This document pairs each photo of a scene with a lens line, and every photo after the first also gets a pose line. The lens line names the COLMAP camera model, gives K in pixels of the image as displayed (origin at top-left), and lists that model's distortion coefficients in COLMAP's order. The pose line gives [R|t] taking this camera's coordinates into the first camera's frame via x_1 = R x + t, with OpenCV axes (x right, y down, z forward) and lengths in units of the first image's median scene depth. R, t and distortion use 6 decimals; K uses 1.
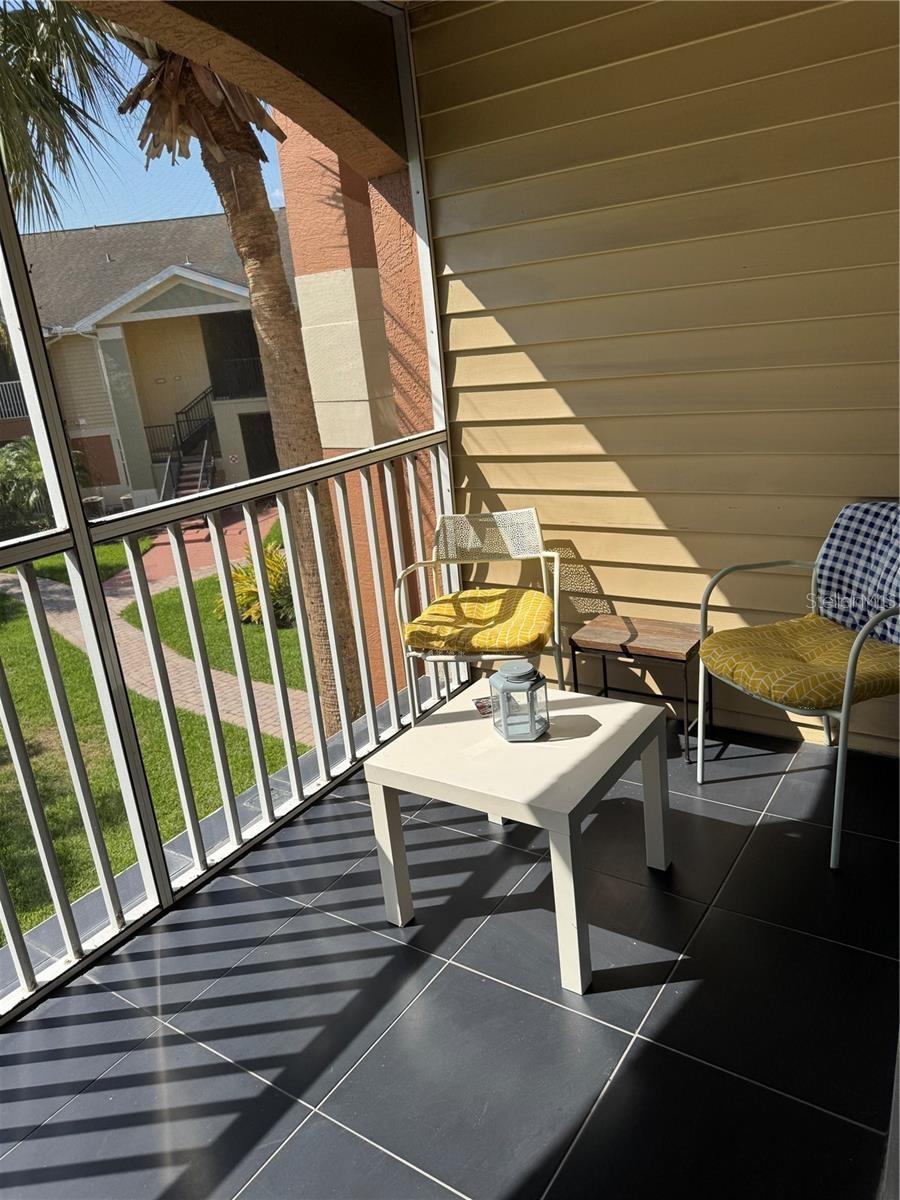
lens RADIAL K [[833.7, 0, 446.0], [0, 833.7, 604.4], [0, 0, 1]] dist [0.179685, -0.285001]
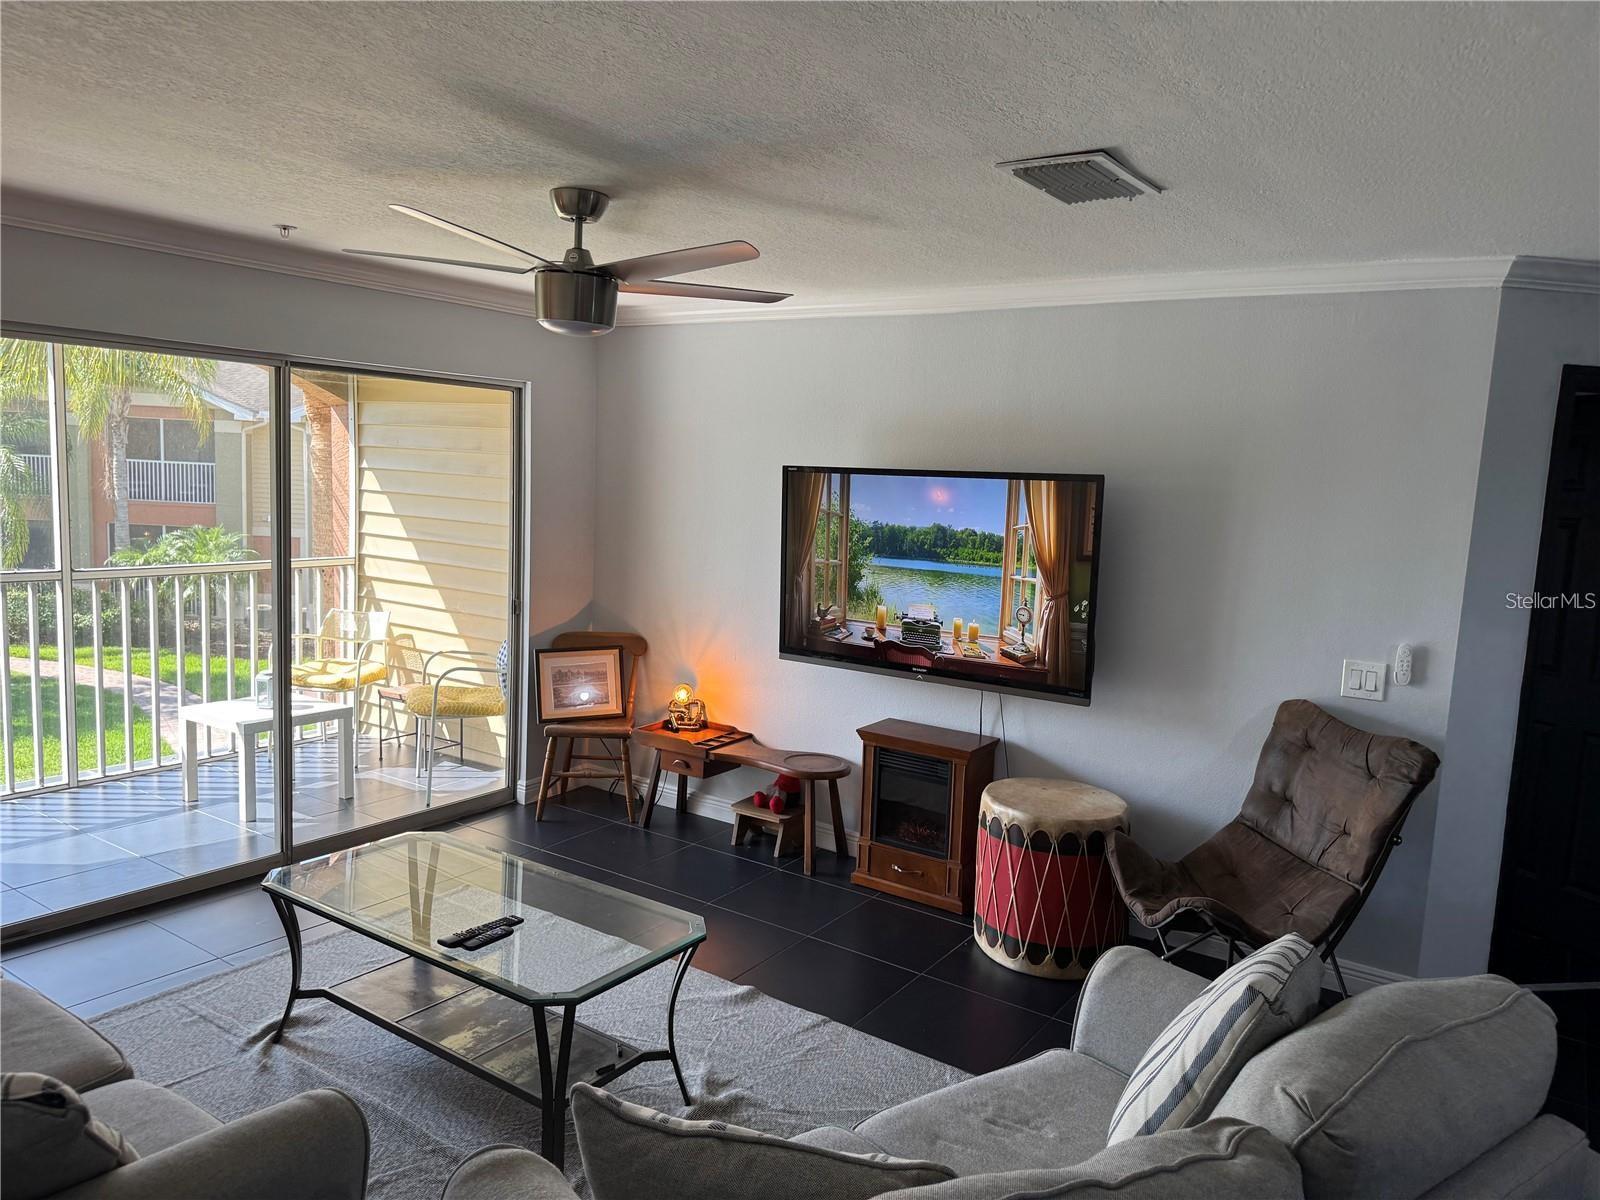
lens RADIAL K [[1120.7, 0, 791.2], [0, 1120.7, 597.6], [0, 0, 1]] dist [0.120697, -0.169641]
pose [[0.989751, 0.142423, 0.010438, 0.819872], [-0.137537, 0.970362, -0.198696, 0.179214], [-0.038427, 0.195224, 0.980006, -1.124591]]
